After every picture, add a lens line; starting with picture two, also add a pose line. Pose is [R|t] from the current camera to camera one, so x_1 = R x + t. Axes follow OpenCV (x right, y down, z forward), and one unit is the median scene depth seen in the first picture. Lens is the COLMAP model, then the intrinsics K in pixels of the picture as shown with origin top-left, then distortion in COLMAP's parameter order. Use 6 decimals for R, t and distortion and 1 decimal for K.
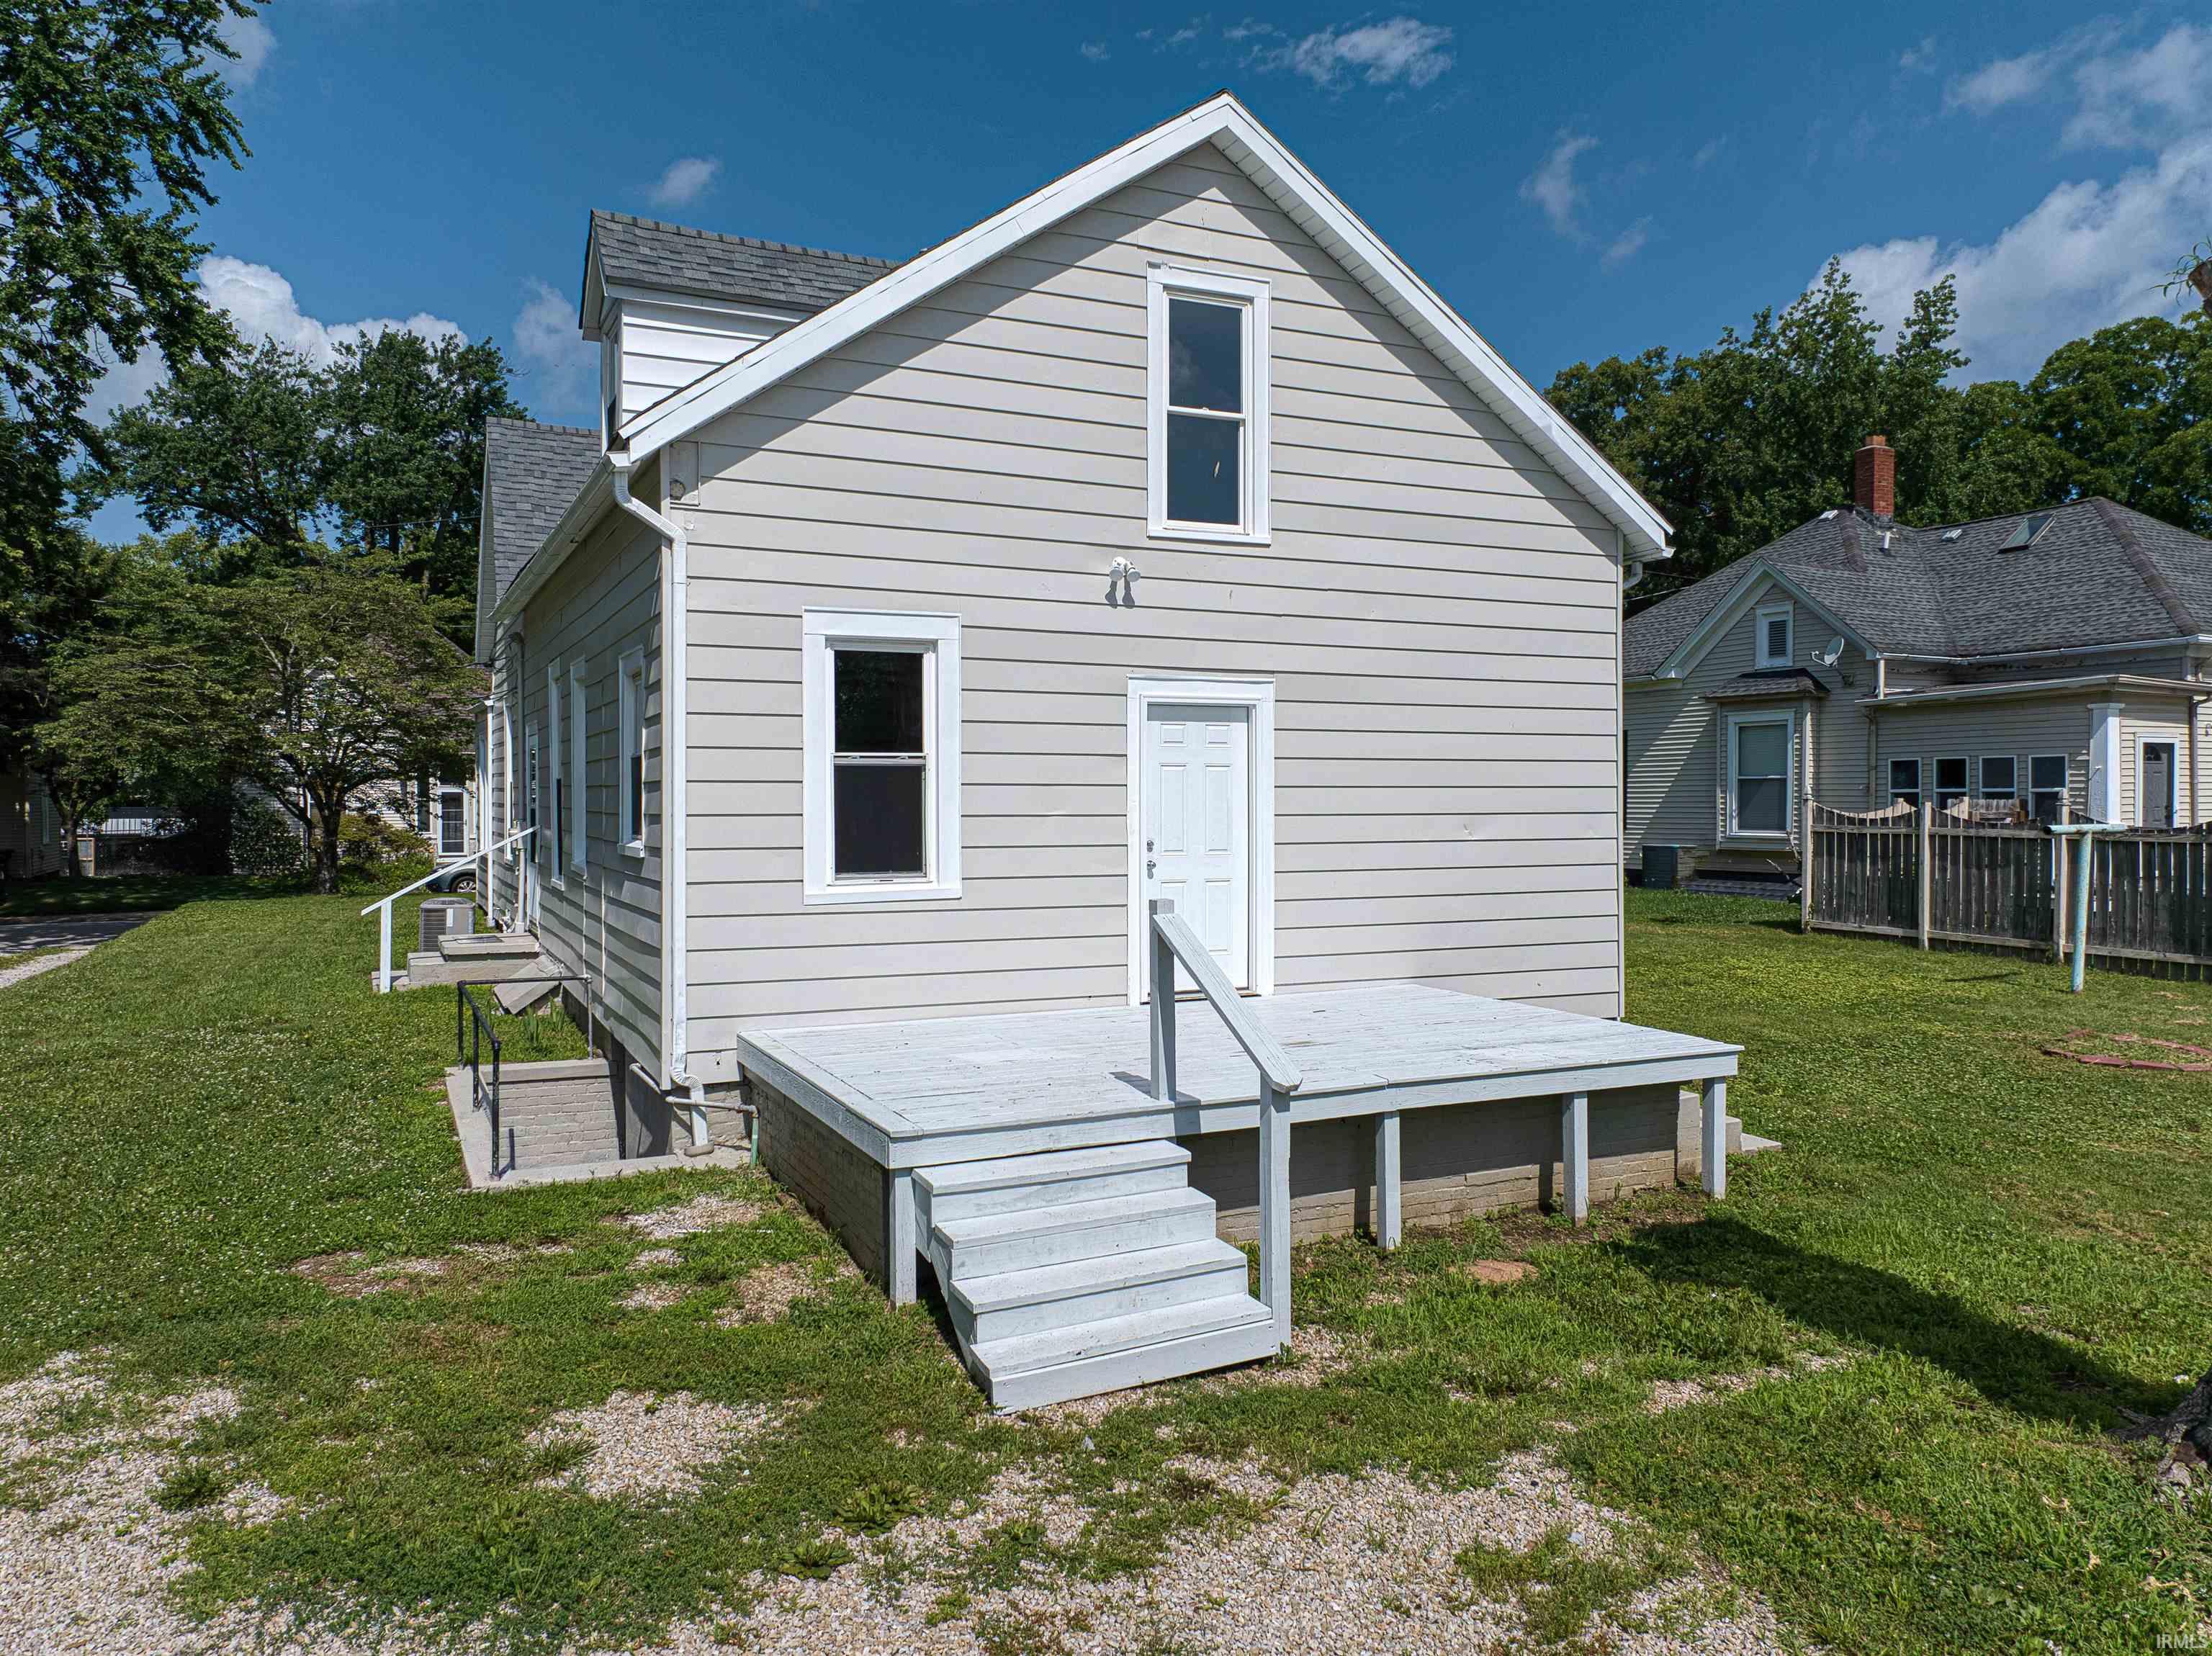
lens RADIAL K [[1571.9, 0, 1100.9], [0, 1571.9, 825.7], [0, 0, 1]] dist [-0.010009, -0.006911]
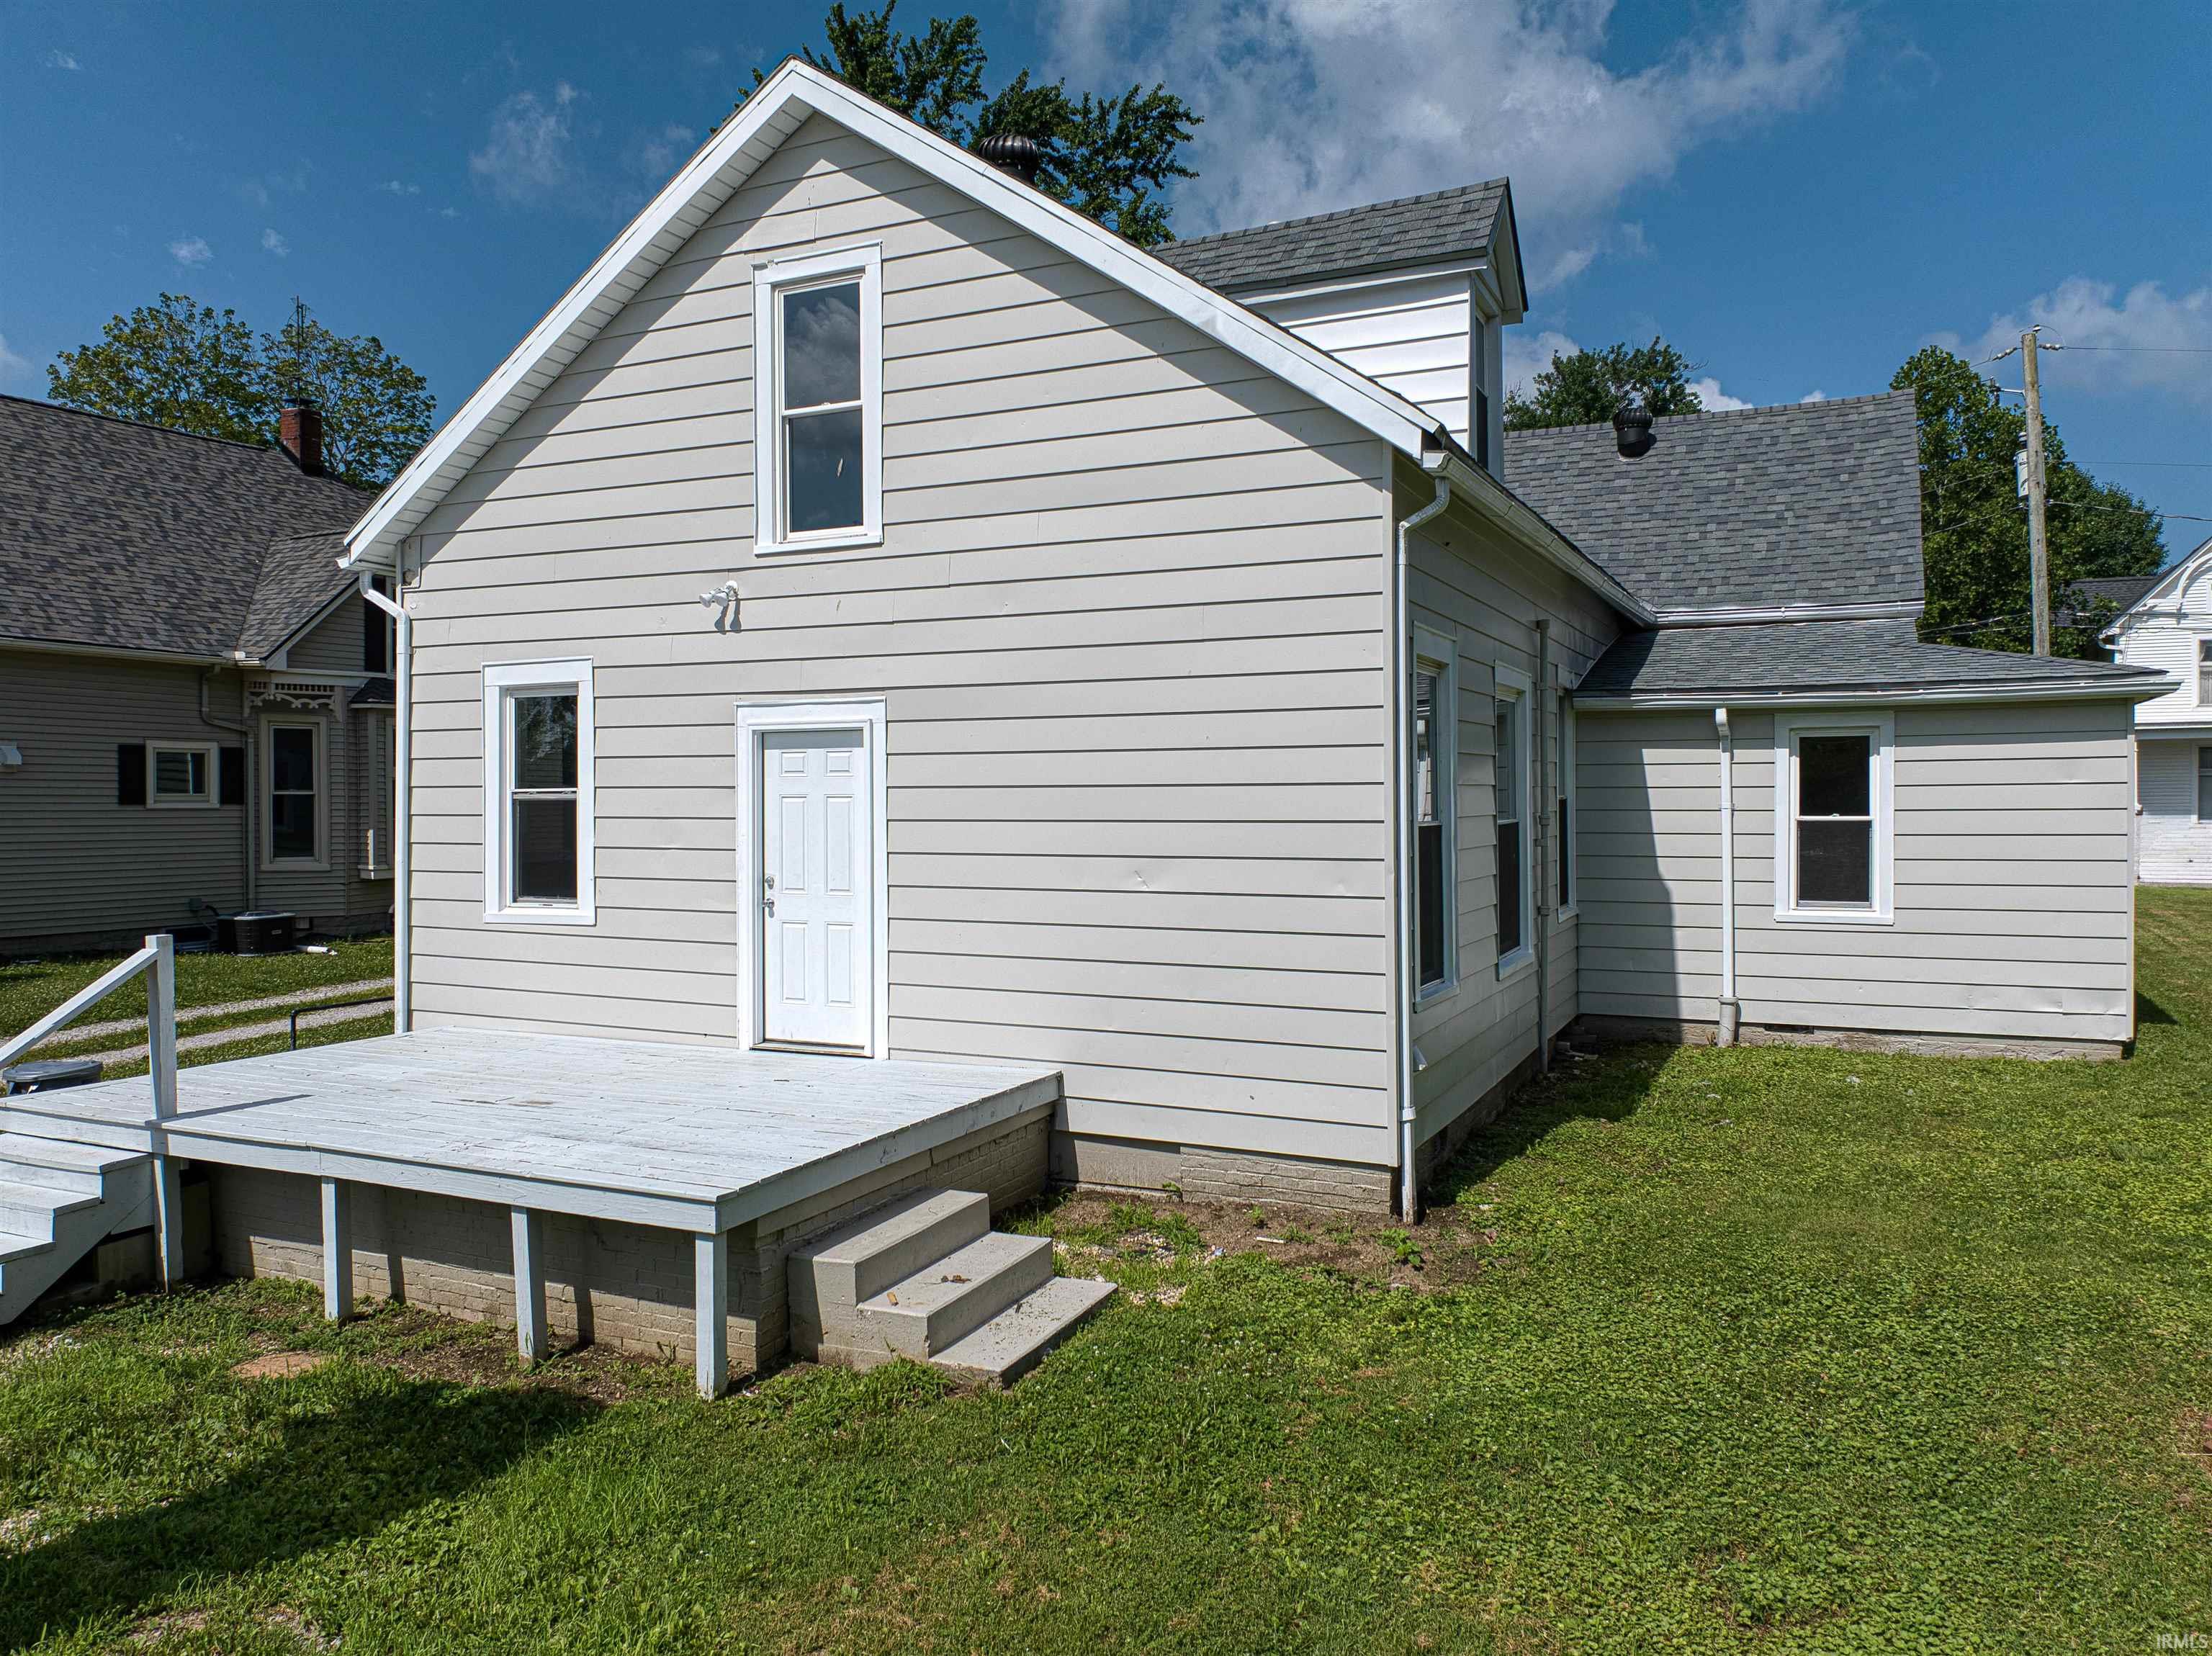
lens RADIAL K [[1571.9, 0, 1103.7], [0, 1571.9, 814.3], [0, 0, 1]] dist [-0.010009, -0.006911]
pose [[0.639800, 0.006600, -0.768513, 0.886423], [-0.011188, 0.999937, -0.000726, -0.029709], [0.768460, 0.009062, 0.639834, 0.555167]]
